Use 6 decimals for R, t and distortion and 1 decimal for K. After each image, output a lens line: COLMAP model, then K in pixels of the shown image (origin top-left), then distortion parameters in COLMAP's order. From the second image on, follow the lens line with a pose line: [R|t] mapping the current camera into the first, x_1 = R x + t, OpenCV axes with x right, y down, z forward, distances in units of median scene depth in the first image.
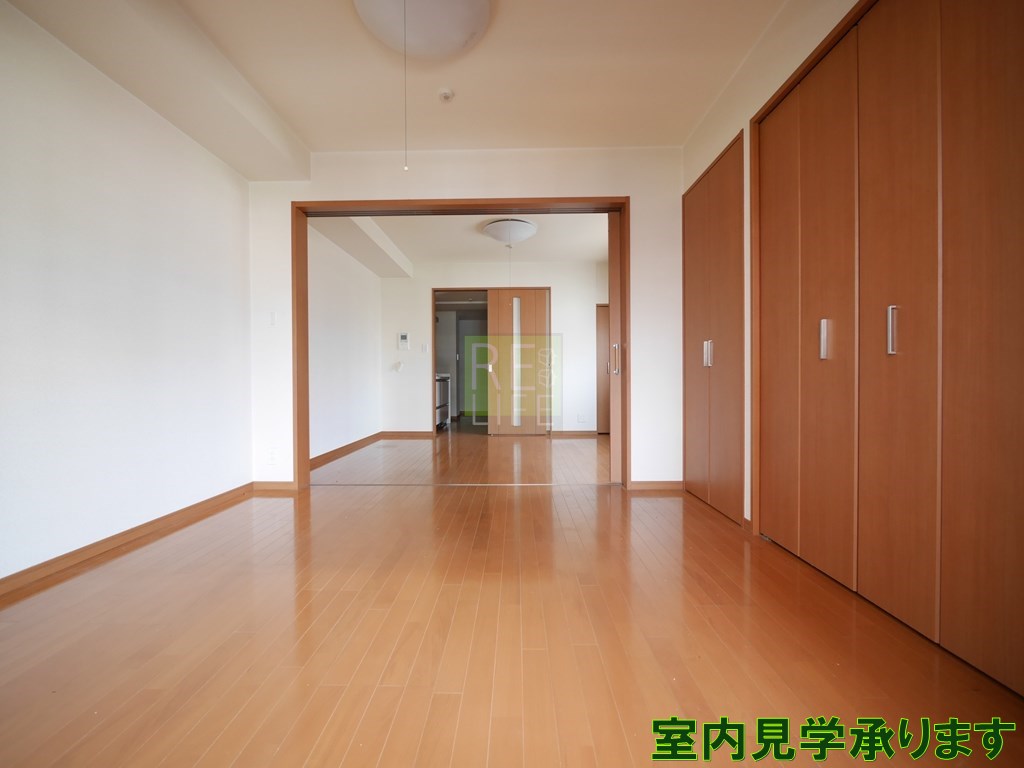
lens RADIAL K [[415.9, 0, 504.4], [0, 415.9, 383.6], [0, 0, 1]] dist [0.000464, 0.000638]
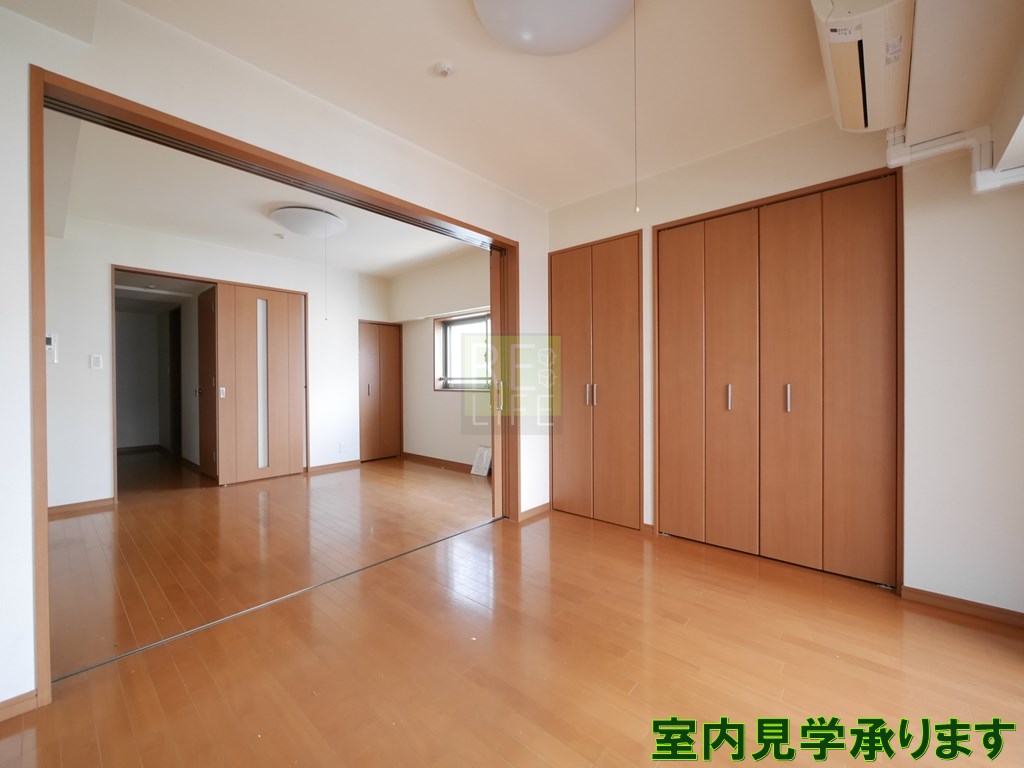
lens RADIAL K [[415.9, 0, 504.3], [0, 415.9, 383.6], [0, 0, 1]] dist [0.000464, 0.000638]
pose [[0.665362, 0.001403, 0.746519, -0.318908], [0.010770, 0.999876, -0.011479, -0.049738], [-0.746443, 0.015678, 0.665265, 0.204692]]
